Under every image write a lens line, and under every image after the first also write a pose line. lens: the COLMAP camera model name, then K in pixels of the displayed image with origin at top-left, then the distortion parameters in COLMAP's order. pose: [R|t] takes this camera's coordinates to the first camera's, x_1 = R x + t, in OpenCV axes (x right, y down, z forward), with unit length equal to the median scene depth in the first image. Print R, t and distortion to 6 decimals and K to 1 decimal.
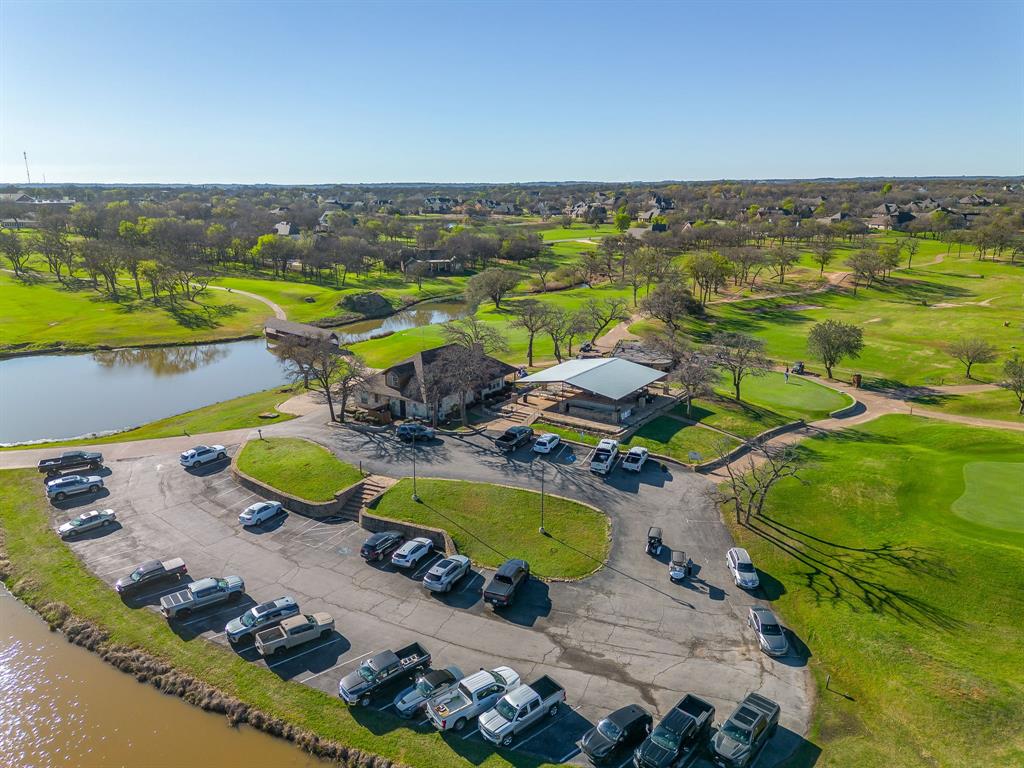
lens RADIAL K [[730.4, 0, 512.0], [0, 730.4, 384.0], [0, 0, 1]] dist [0.068051, -0.054900]
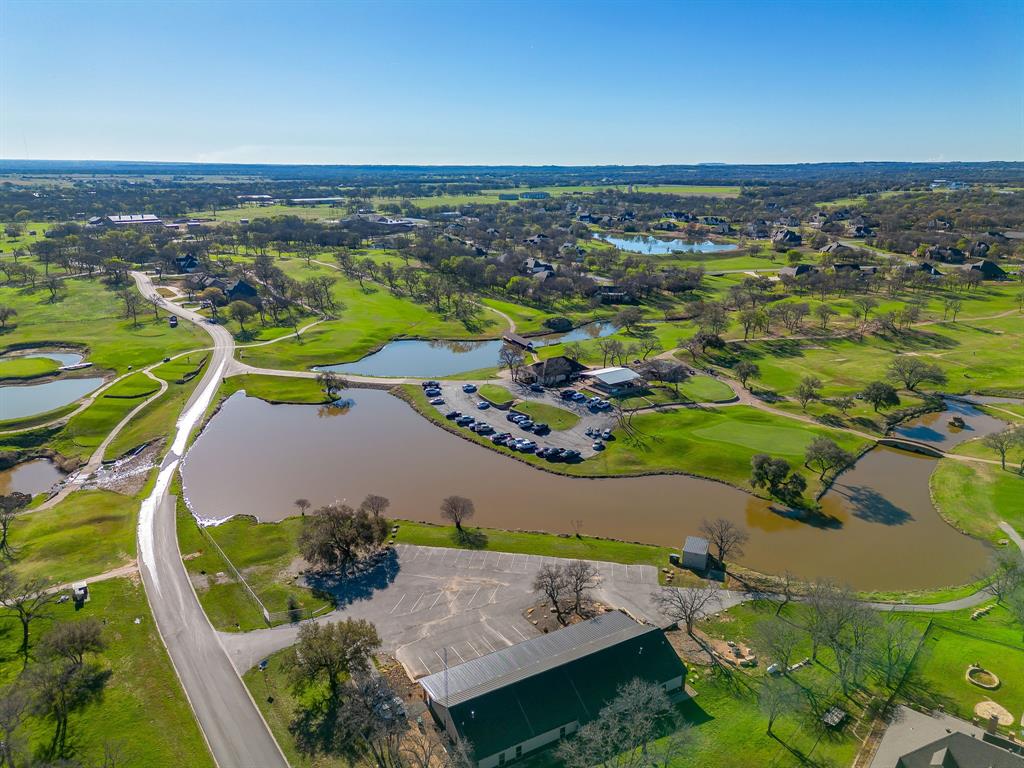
lens RADIAL K [[730.4, 0, 512.0], [0, 730.4, 384.0], [0, 0, 1]] dist [0.068051, -0.054900]
pose [[0.933208, 0.109540, -0.342233, 0.771285], [-0.099220, 0.993928, 0.047574, -0.075527], [0.345367, -0.010440, 0.938410, -1.752727]]
